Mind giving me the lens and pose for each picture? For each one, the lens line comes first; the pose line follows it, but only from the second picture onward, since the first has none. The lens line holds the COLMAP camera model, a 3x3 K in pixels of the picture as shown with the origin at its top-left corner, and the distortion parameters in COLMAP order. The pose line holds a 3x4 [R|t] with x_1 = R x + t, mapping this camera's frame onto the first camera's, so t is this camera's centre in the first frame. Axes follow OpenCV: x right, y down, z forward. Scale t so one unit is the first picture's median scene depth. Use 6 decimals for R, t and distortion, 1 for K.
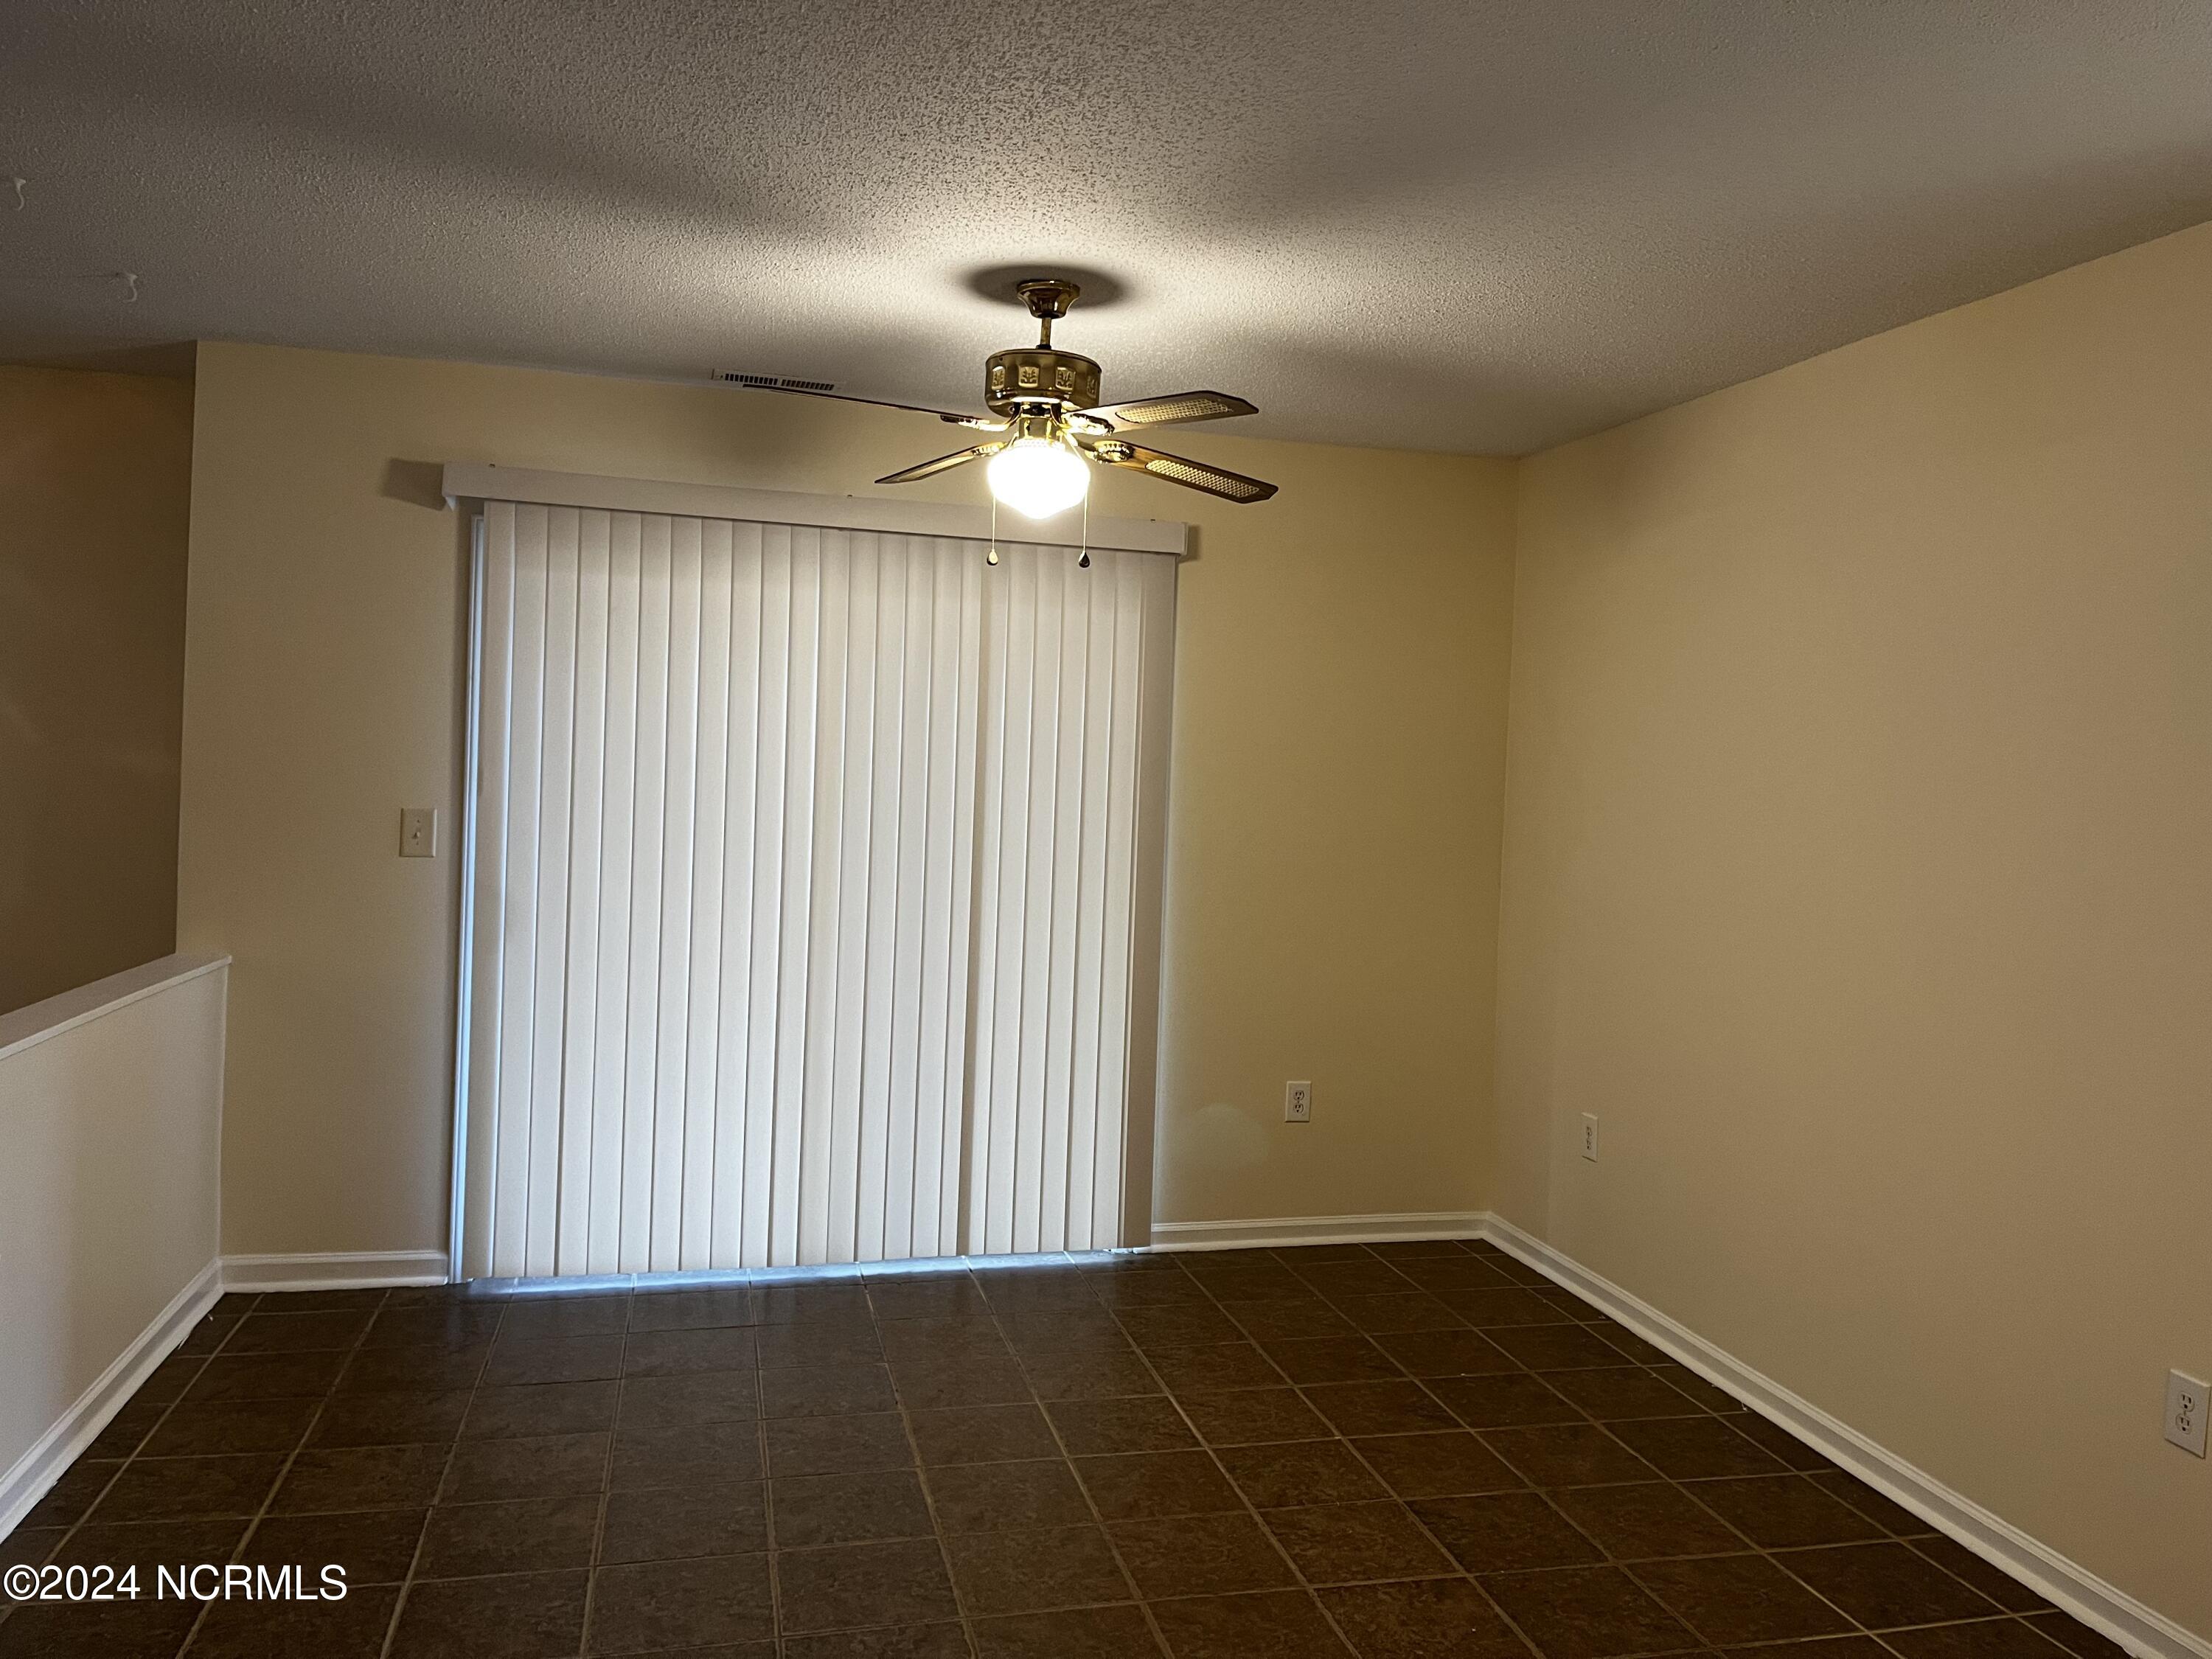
lens RADIAL K [[1675.4, 0, 1119.4], [0, 1675.4, 787.1], [0, 0, 1]] dist [0.029263, -0.044938]
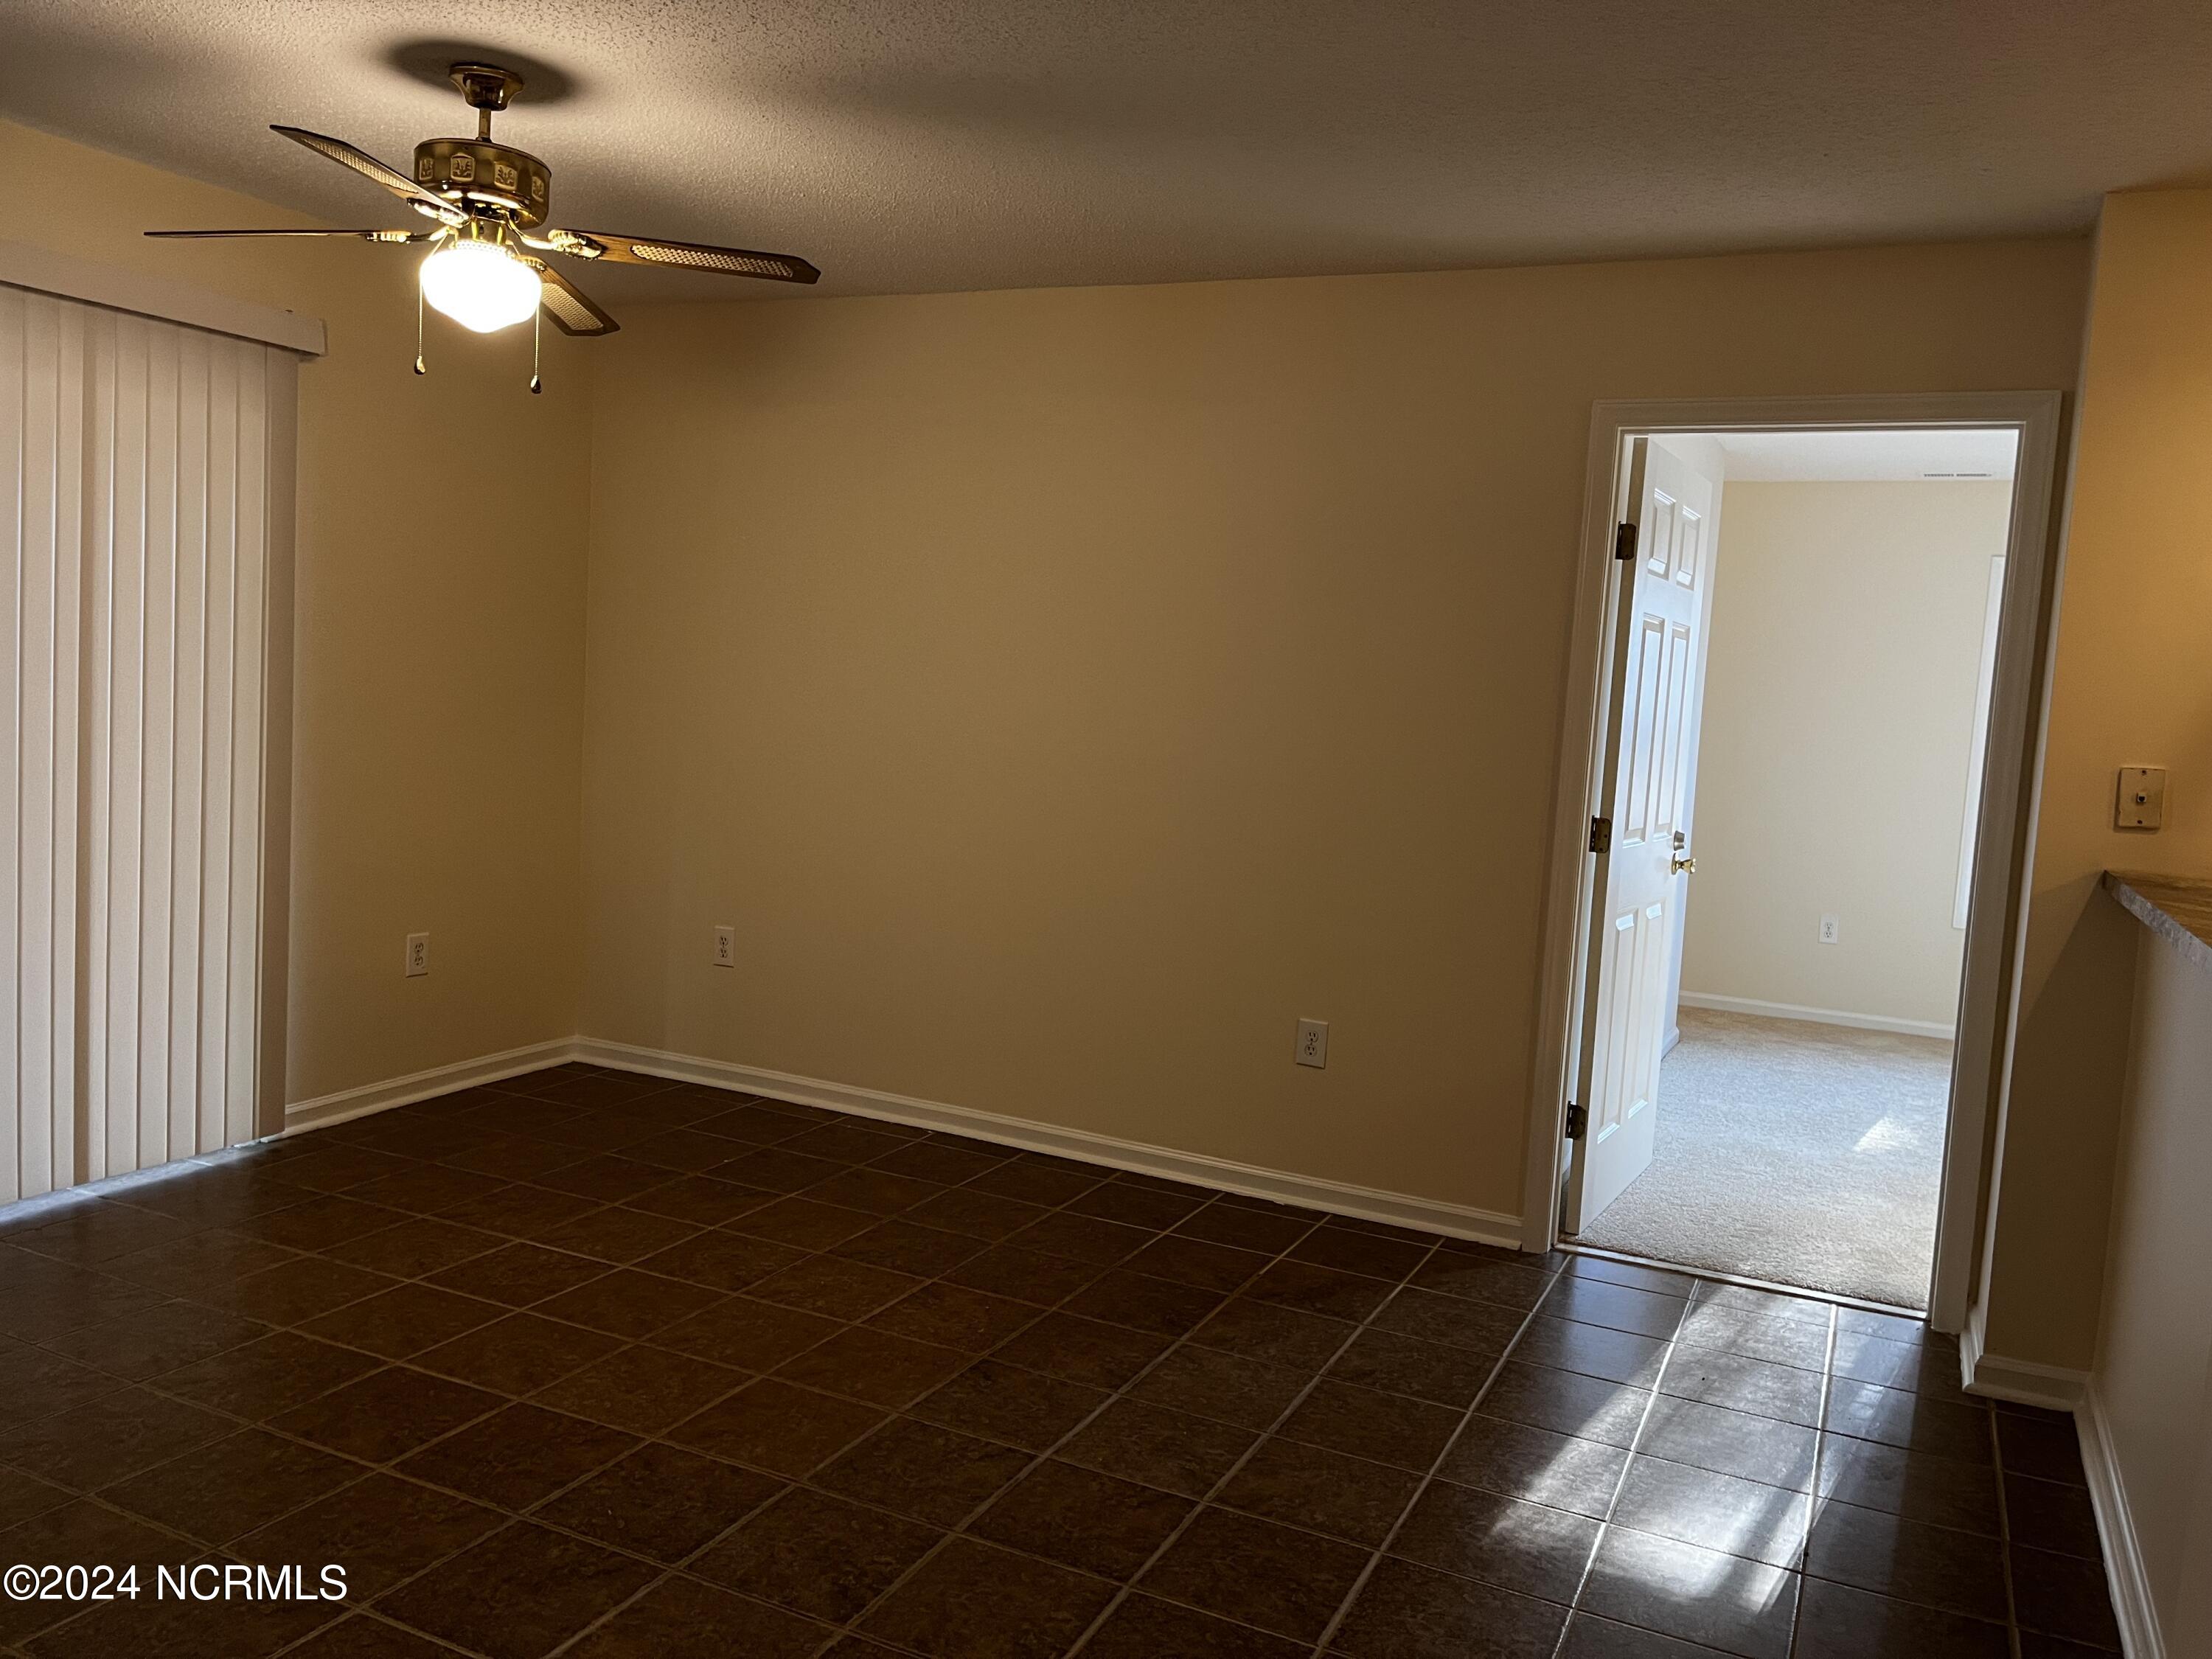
lens RADIAL K [[1675.4, 0, 1162.5], [0, 1675.4, 804.3], [0, 0, 1]] dist [0.029263, -0.044938]
pose [[0.619174, -0.058095, 0.783102, -0.402414], [-0.026814, 0.995114, 0.095023, -0.000079], [-0.784796, -0.079834, 0.614591, 0.089030]]
